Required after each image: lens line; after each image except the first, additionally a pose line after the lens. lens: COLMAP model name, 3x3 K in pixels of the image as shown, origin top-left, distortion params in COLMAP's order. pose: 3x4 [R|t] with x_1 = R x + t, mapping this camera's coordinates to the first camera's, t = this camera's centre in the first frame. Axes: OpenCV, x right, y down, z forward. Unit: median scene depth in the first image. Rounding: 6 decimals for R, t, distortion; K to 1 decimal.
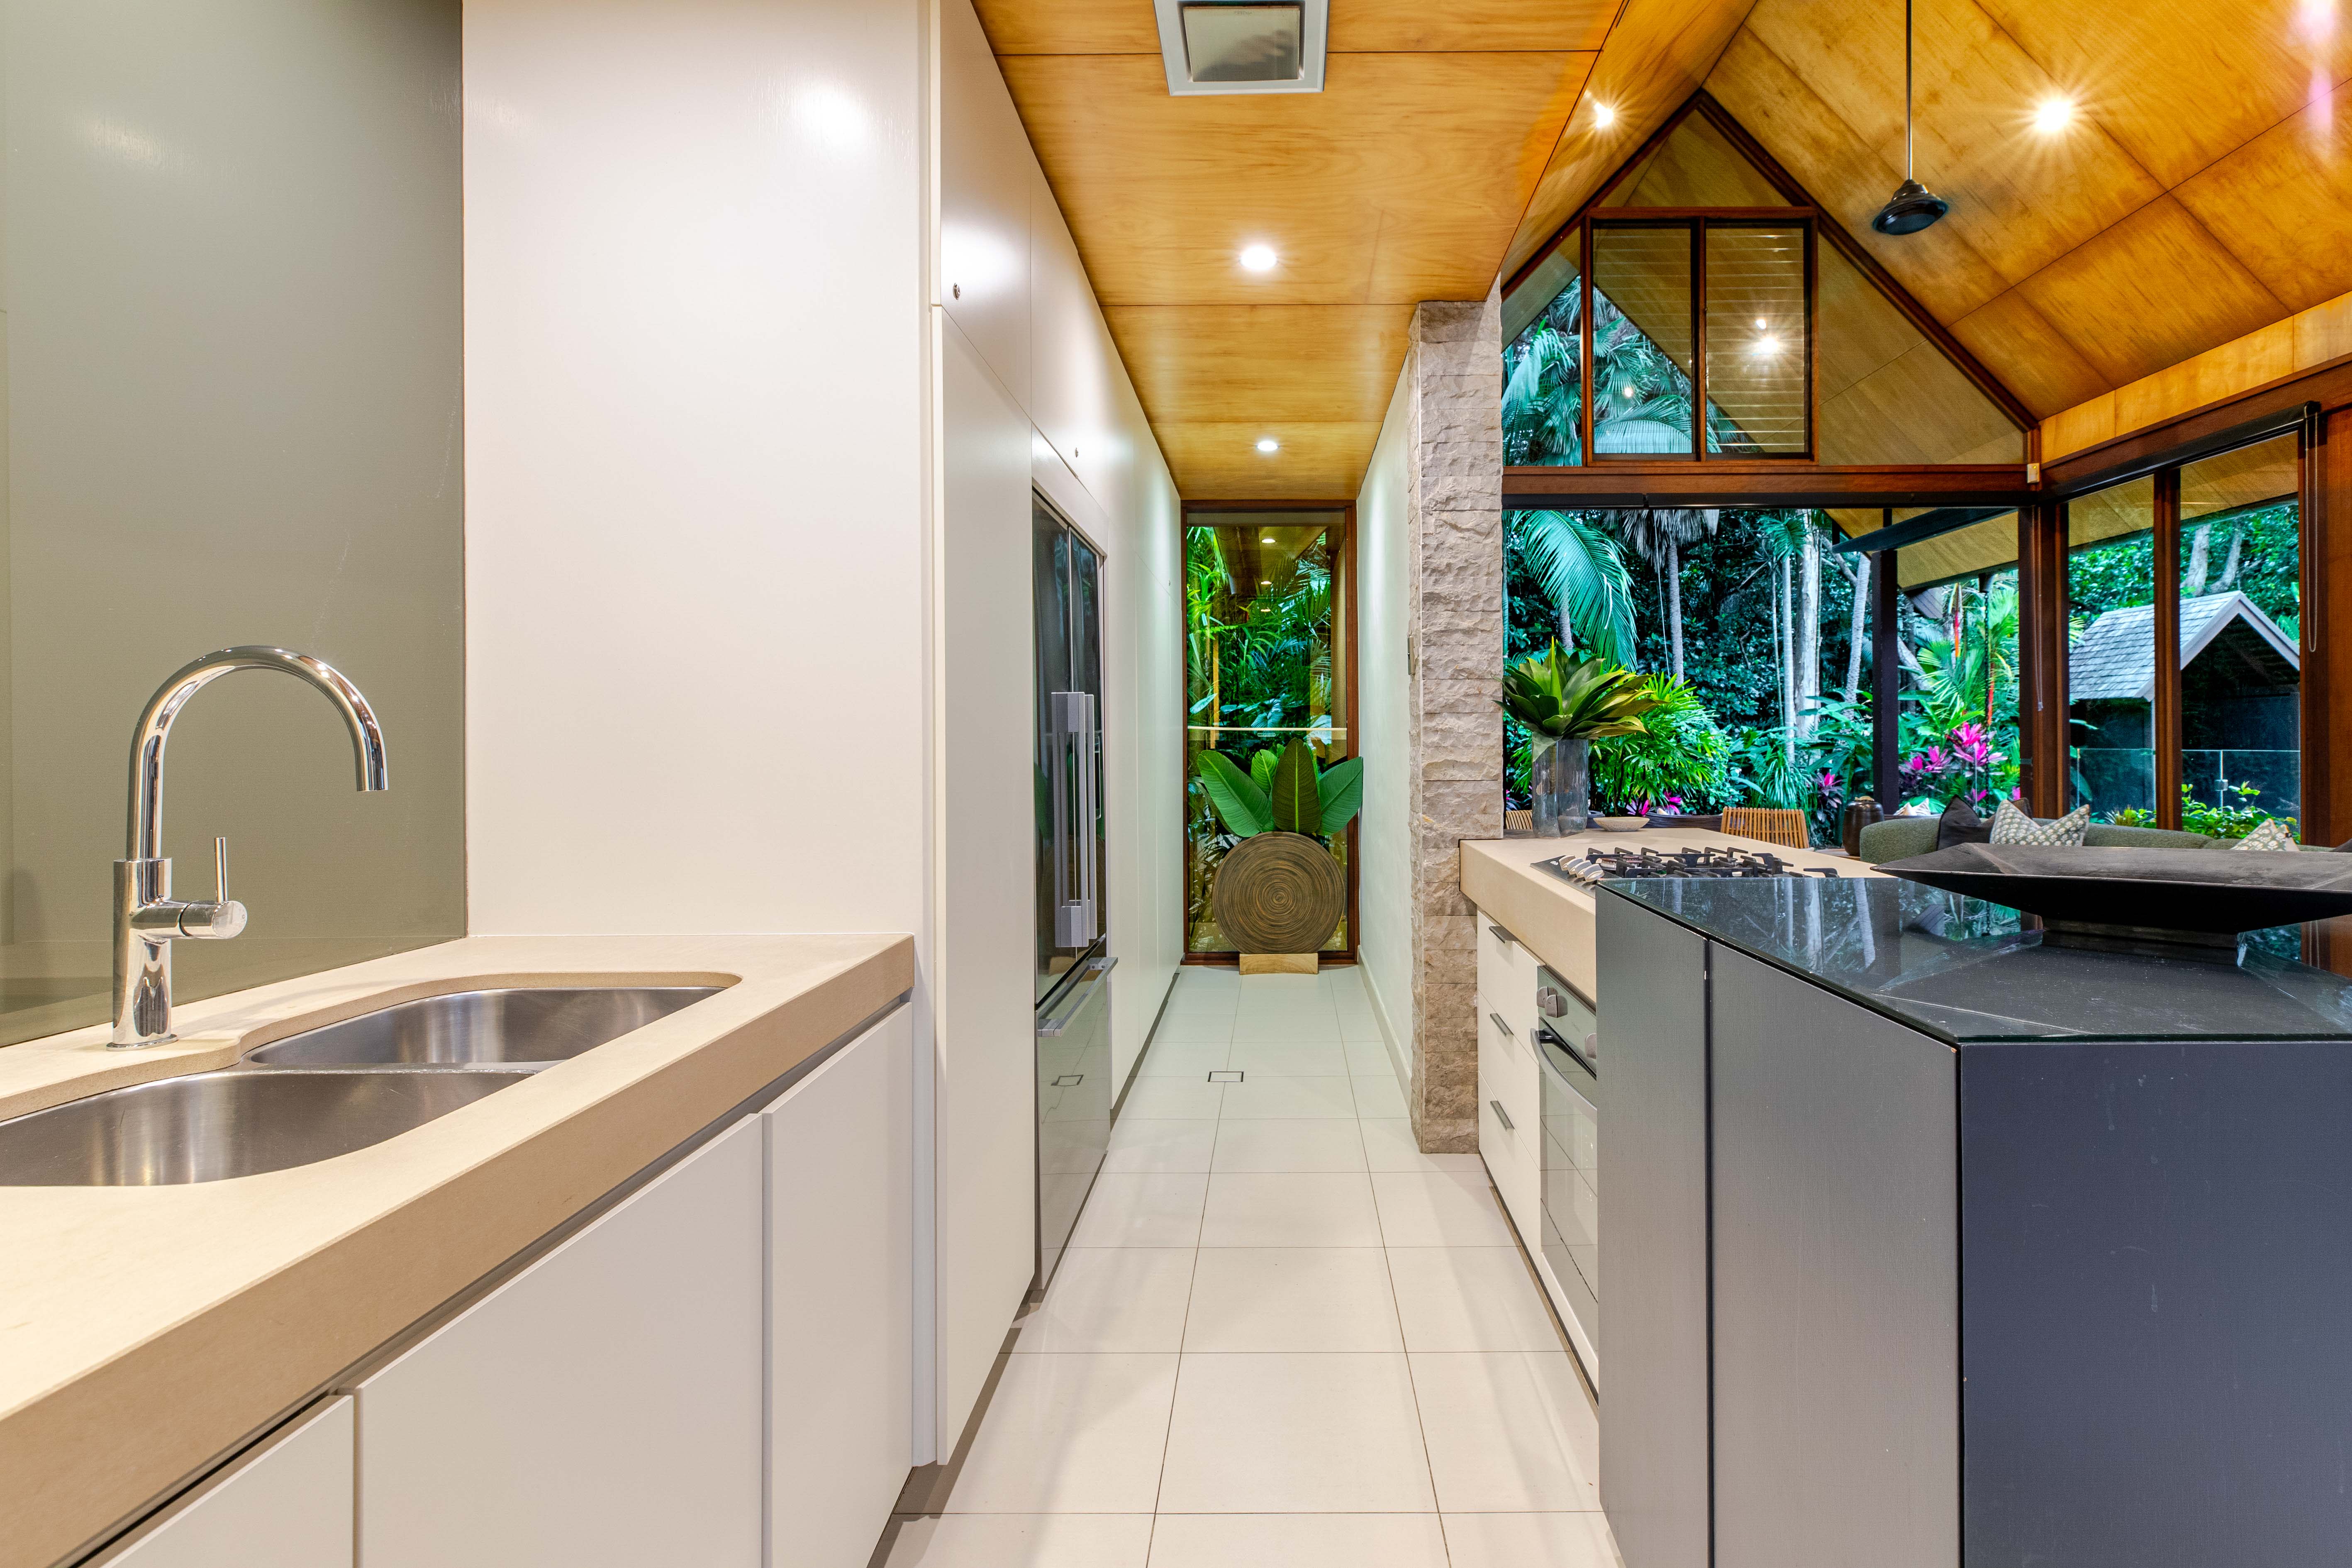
lens RADIAL K [[1093.1, 0, 1284.5], [0, 1093.1, 736.6], [0, 0, 1]] dist [-0.001162, 0.000338]
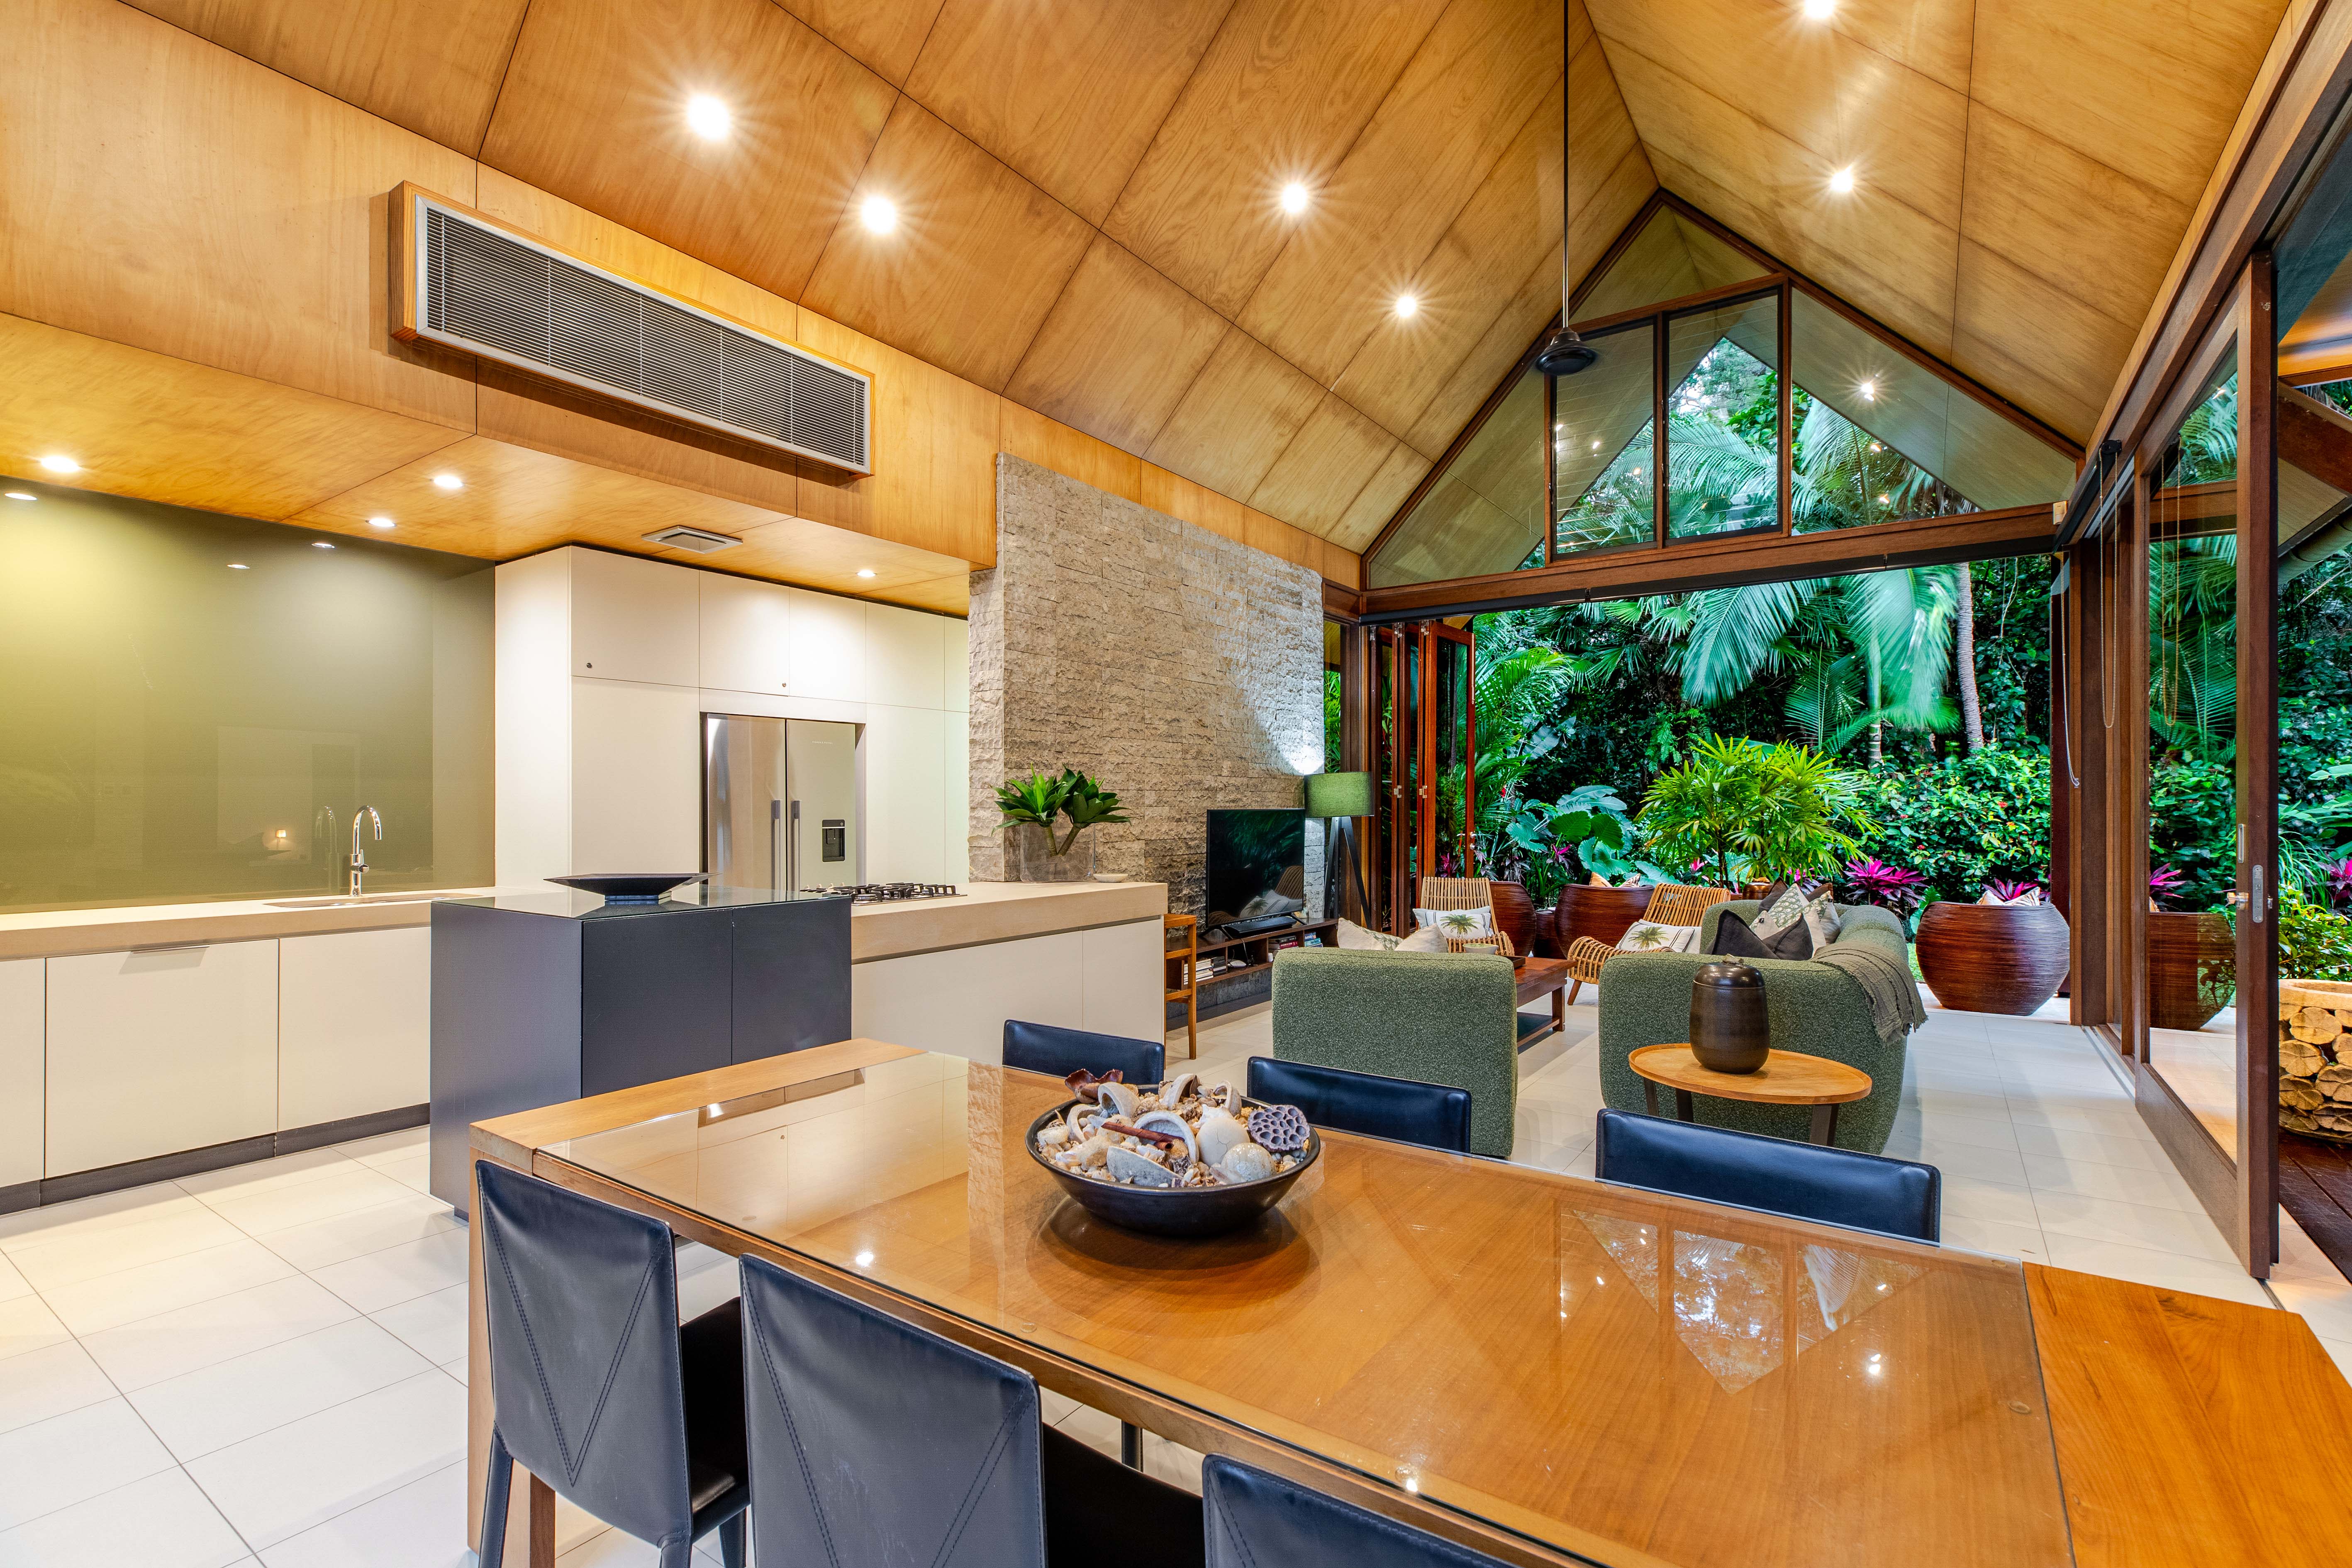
lens RADIAL K [[1082.4, 0, 1183.2], [0, 1082.4, 798.1], [0, 0, 1]] dist [0.003147, 0.000291]
pose [[0.822664, -0.001584, -0.568526, 0.617256], [0.000785, 0.999998, -0.001650, -0.014899], [0.568528, 0.000911, 0.822664, -0.102013]]
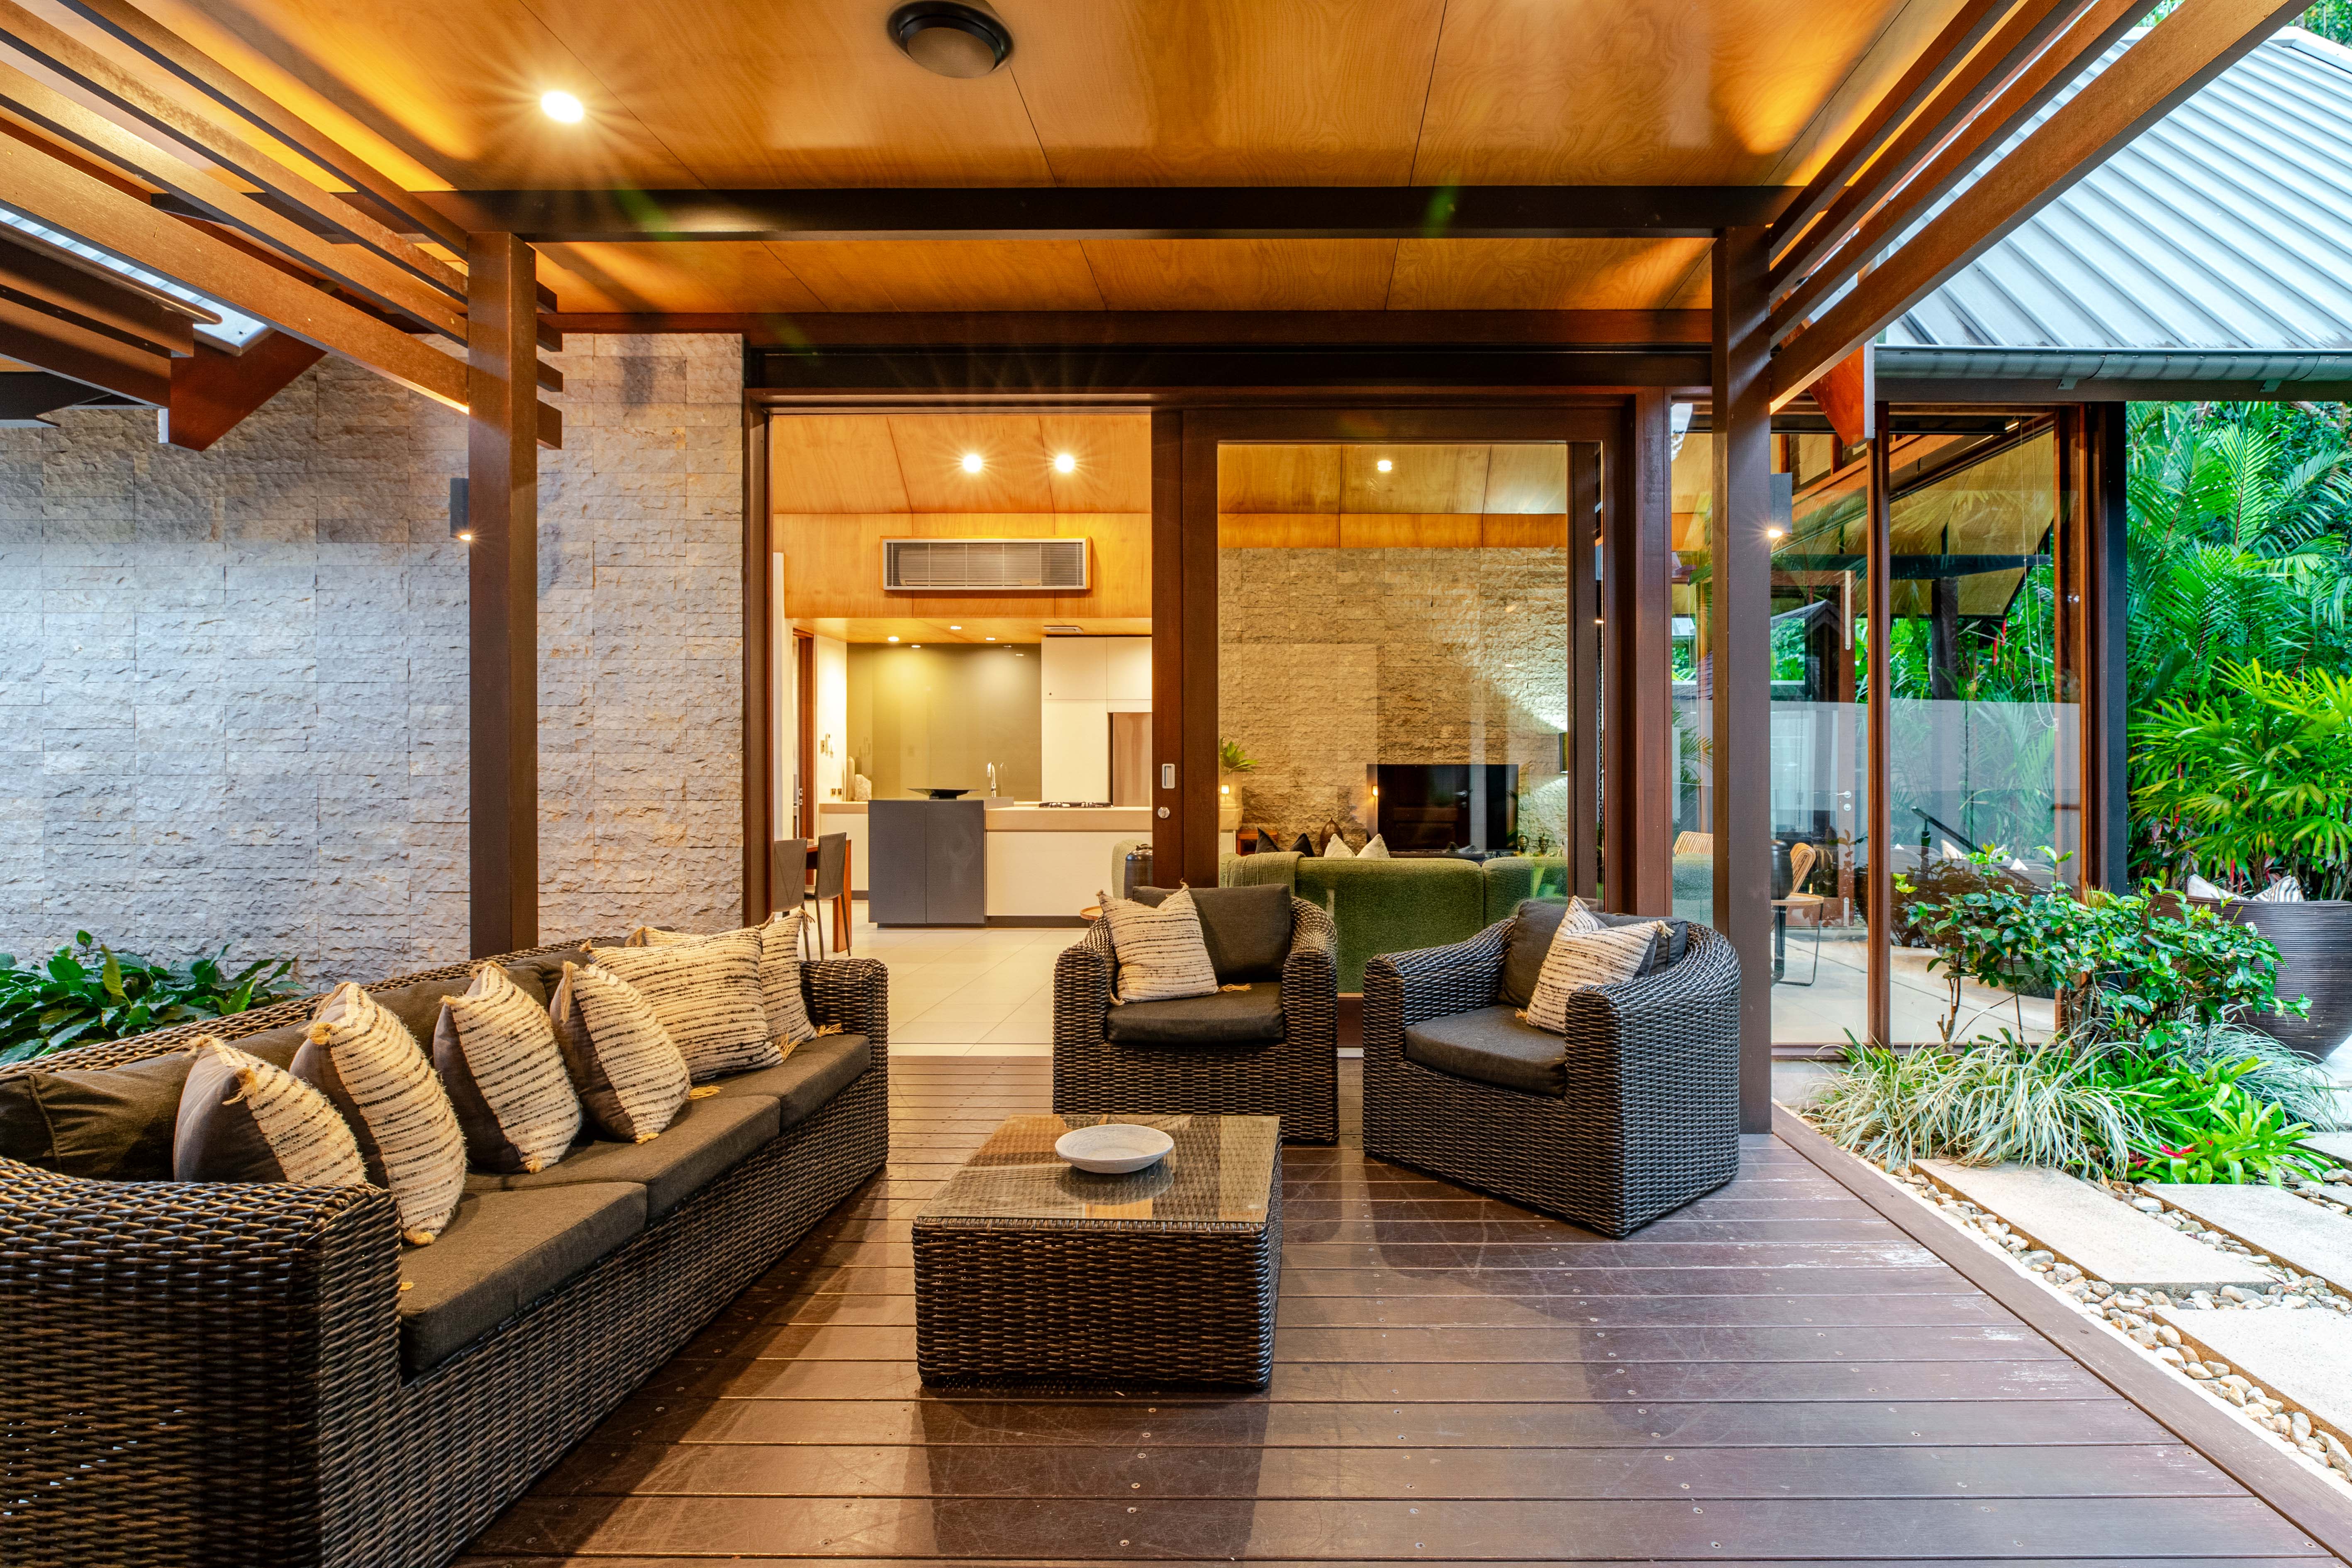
lens RADIAL K [[1185.3, 0, 1263.0], [0, 1185.3, 800.1], [0, 0, 1]] dist [-0.018372, 0.000099]
pose [[-0.024498, 0.025969, -0.999363, 1.451129], [0.002028, 0.999662, 0.025927, -0.001266], [0.999698, -0.001391, -0.024543, 0.555881]]
